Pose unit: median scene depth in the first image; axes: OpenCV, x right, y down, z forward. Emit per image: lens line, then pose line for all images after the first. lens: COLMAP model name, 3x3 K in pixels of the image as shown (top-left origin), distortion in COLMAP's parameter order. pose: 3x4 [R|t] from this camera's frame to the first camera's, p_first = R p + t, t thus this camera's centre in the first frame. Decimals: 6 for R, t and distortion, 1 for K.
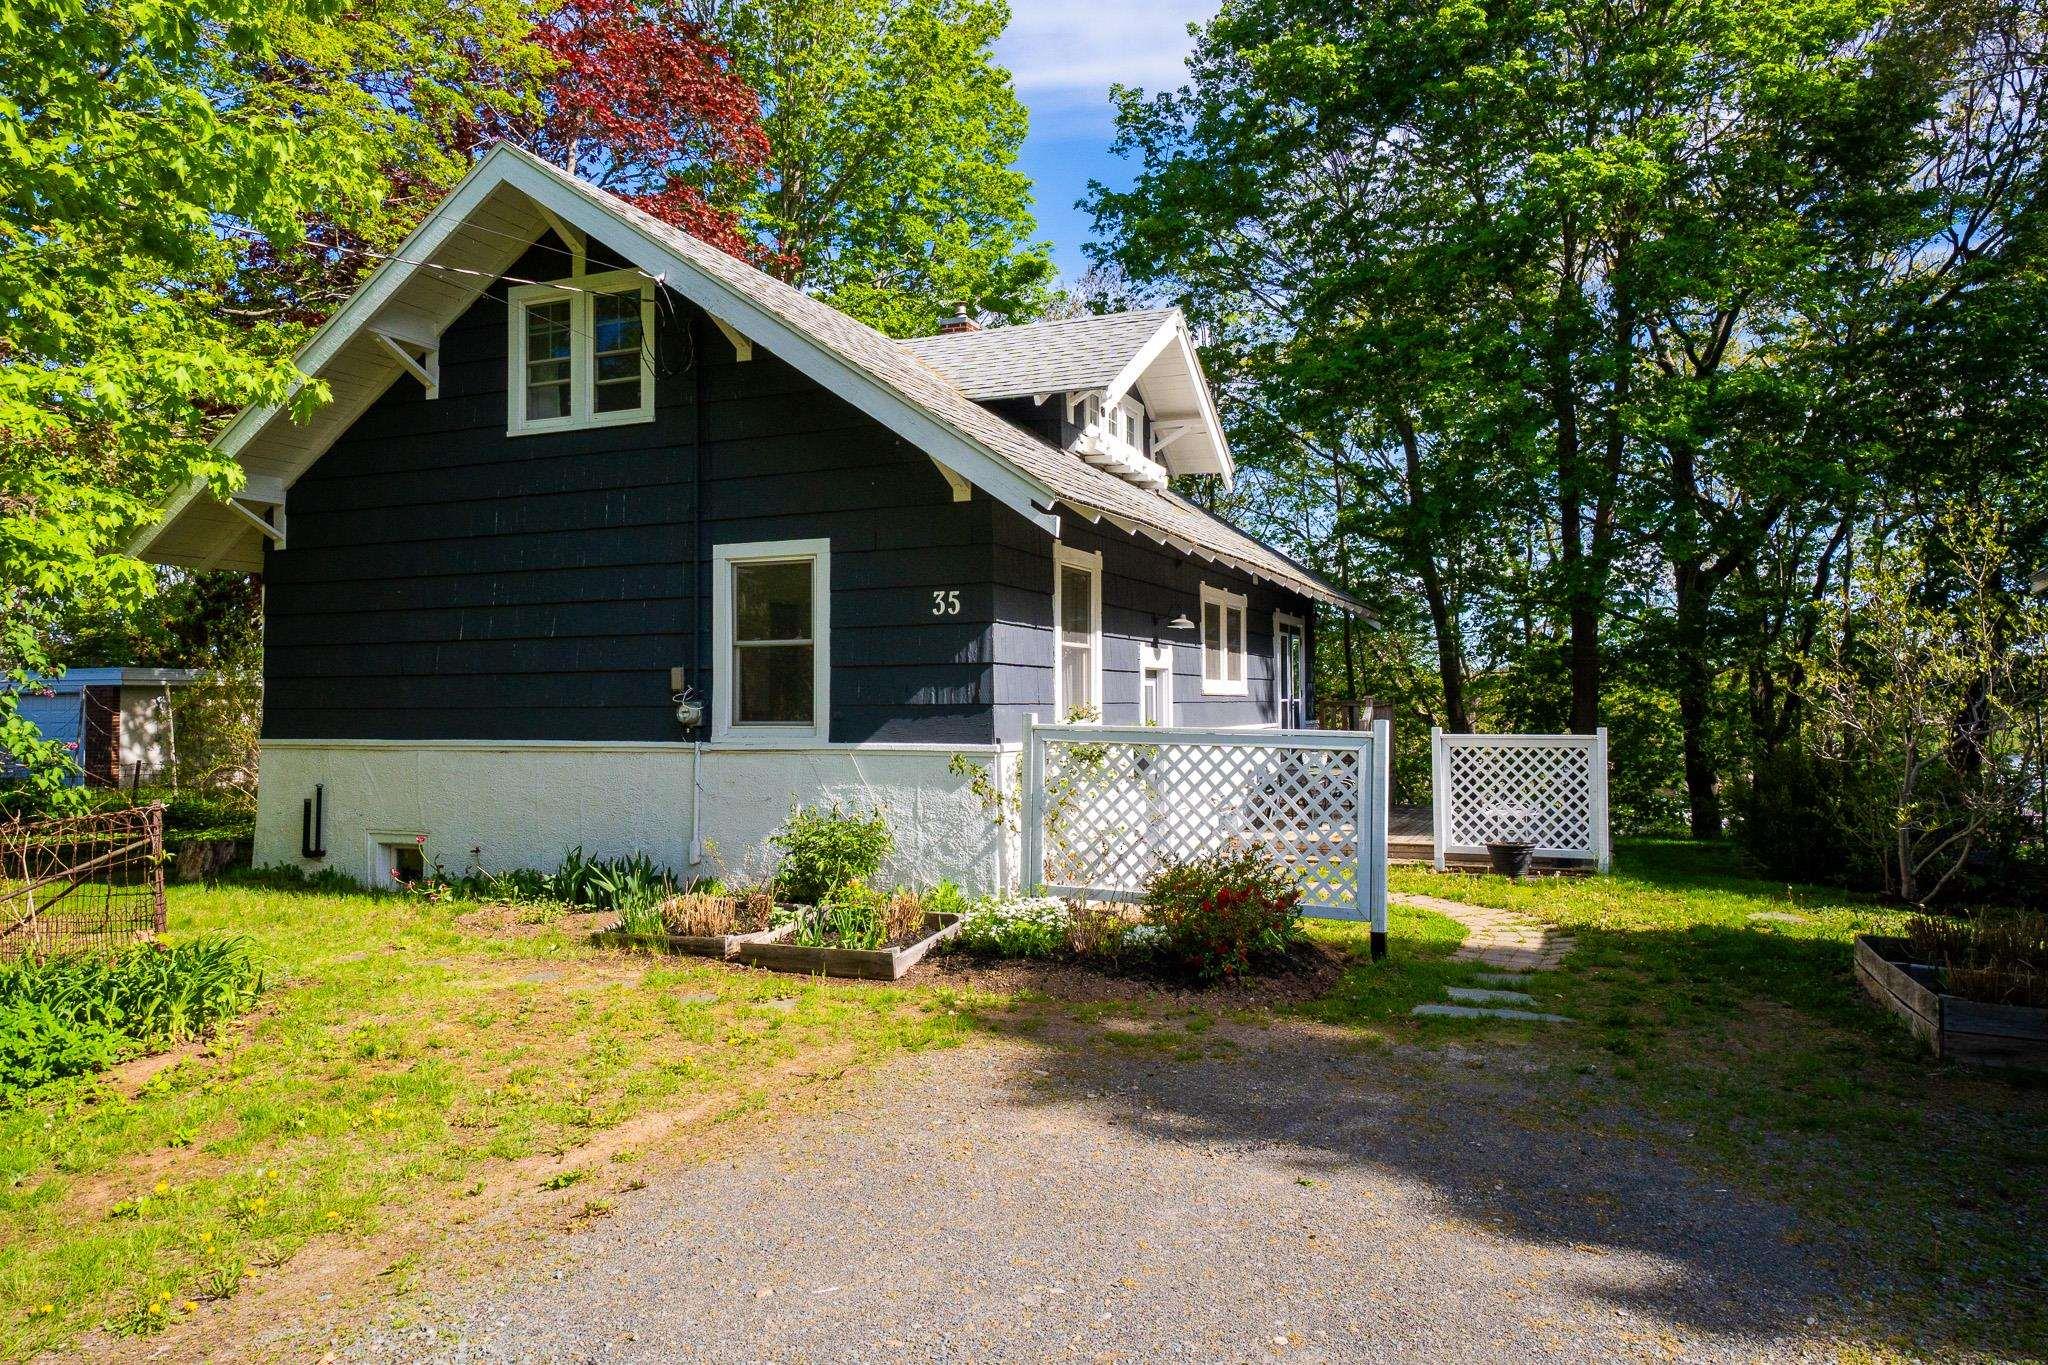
lens RADIAL K [[1343.2, 0, 1024.0], [0, 1343.2, 682.5], [0, 0, 1]] dist [0.030264, 0.000797]
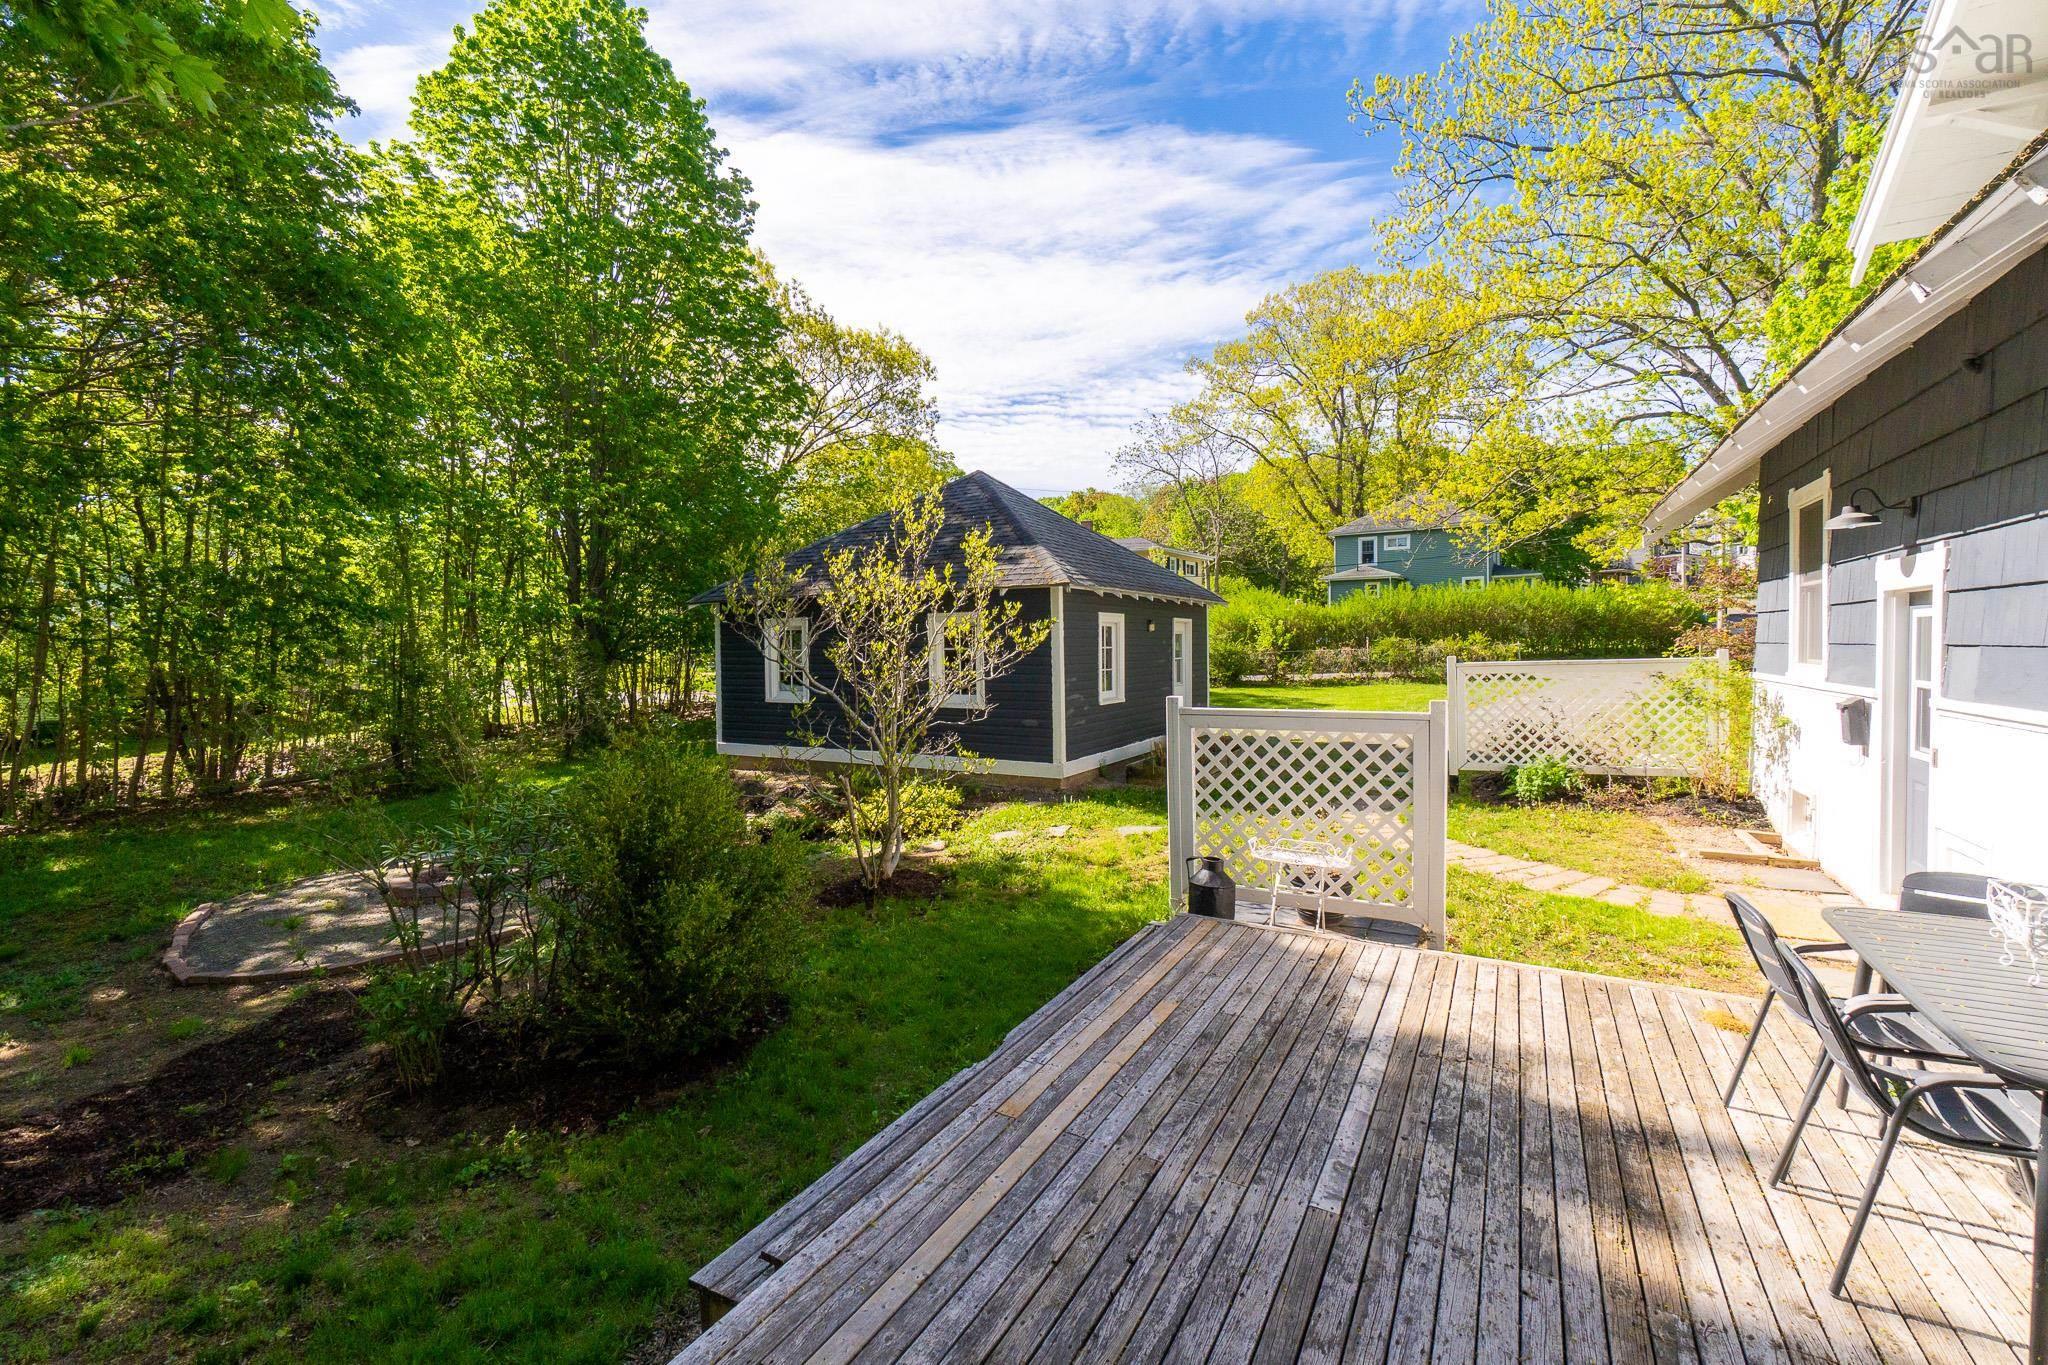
lens RADIAL K [[907.0, 0, 1018.7], [0, 907.0, 665.1], [0, 0, 1]] dist [0.002527, 0.000130]
pose [[-0.995925, 0.013599, 0.089155, 0.506692], [0.013987, 0.999895, 0.003737, 0.018659], [-0.089095, 0.004968, -0.996011, 1.573163]]
